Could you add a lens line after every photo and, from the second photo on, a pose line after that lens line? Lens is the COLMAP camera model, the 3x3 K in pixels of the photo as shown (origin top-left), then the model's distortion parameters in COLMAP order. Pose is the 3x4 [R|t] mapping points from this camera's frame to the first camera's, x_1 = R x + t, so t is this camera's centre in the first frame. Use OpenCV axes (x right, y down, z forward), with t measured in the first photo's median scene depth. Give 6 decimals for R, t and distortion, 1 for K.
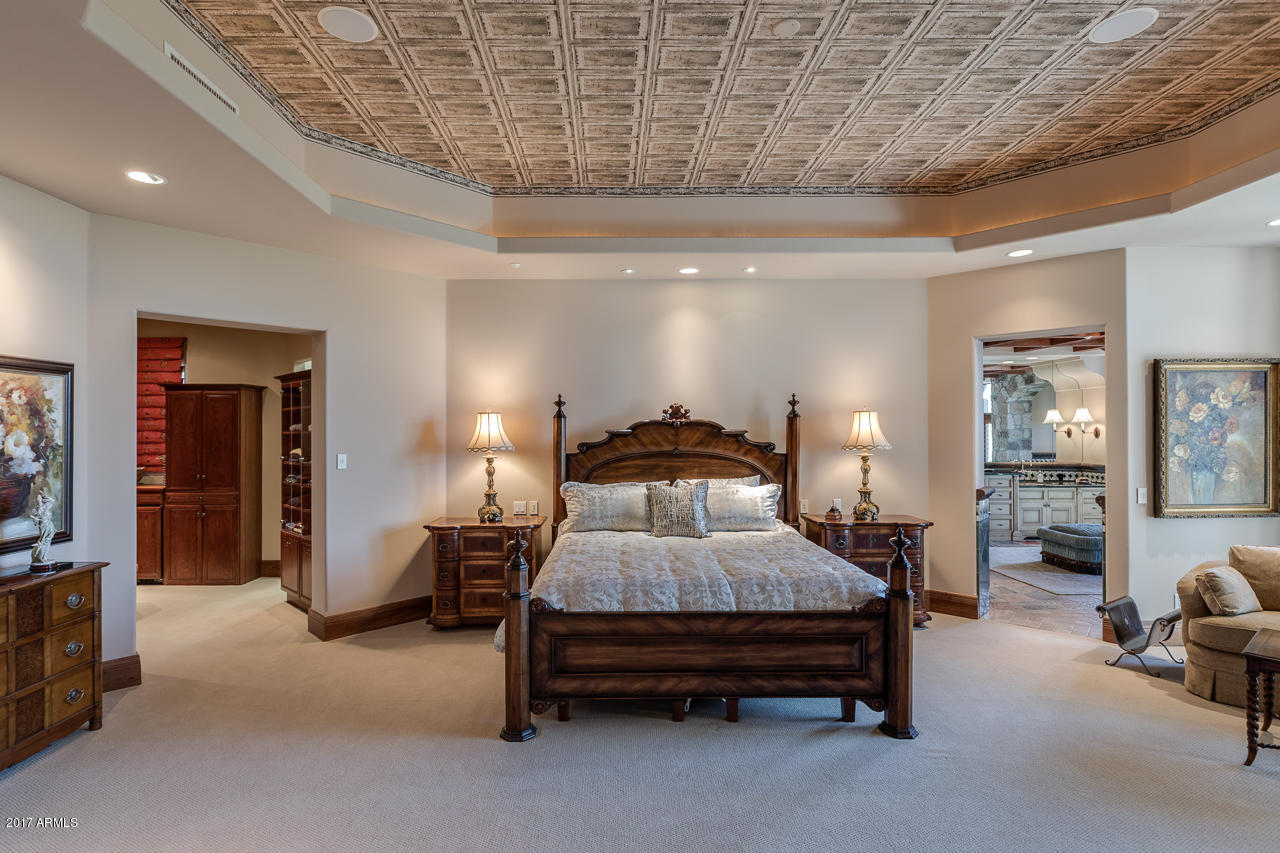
lens RADIAL K [[611.6, 0, 634.2], [0, 611.6, 430.3], [0, 0, 1]] dist [-0.002466, -0.000190]
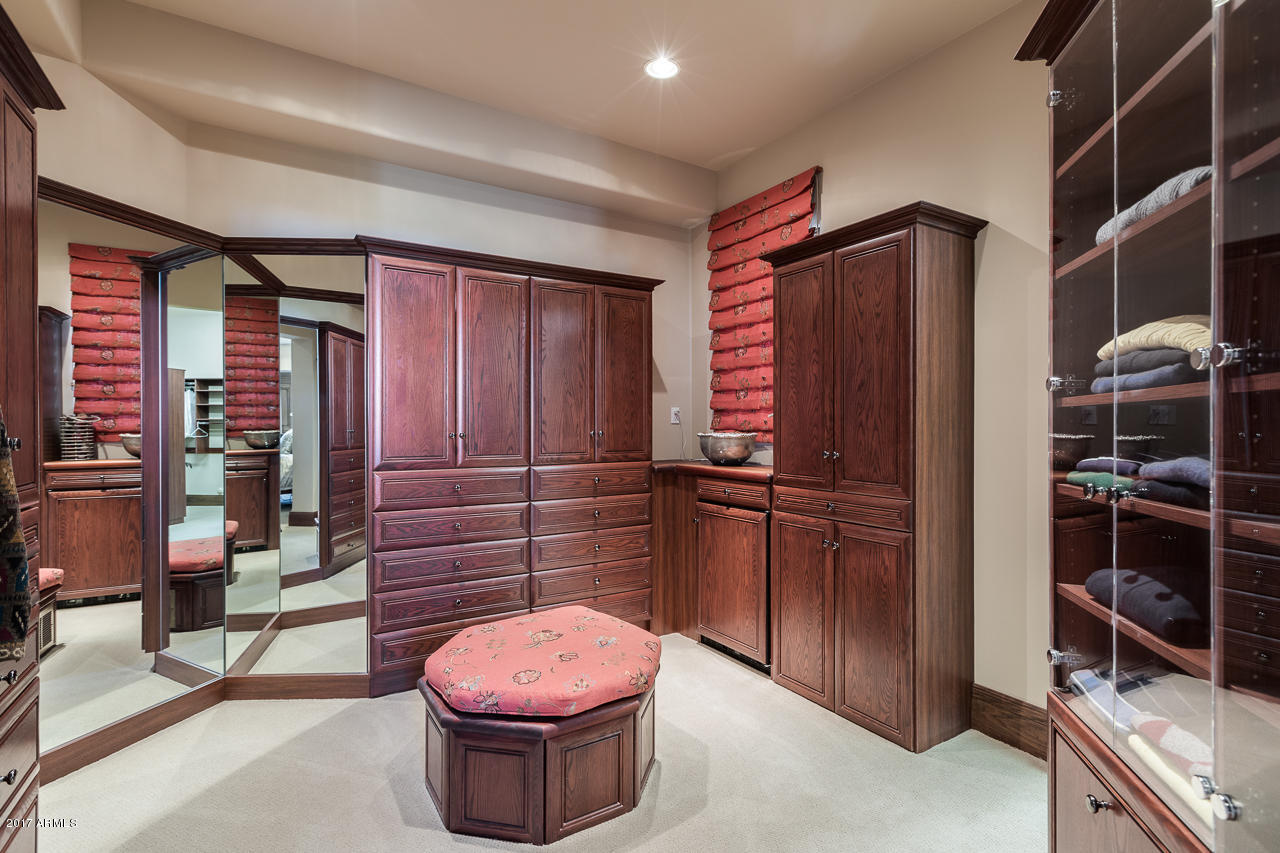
lens RADIAL K [[611.6, 0, 639.6], [0, 611.6, 427.9], [0, 0, 1]] dist [-0.002466, -0.000190]
pose [[0.500060, 0.002451, -0.865987, -0.323045], [0.005628, 0.999966, 0.006080, 0.043047], [0.865973, -0.007915, 0.500029, 0.531152]]
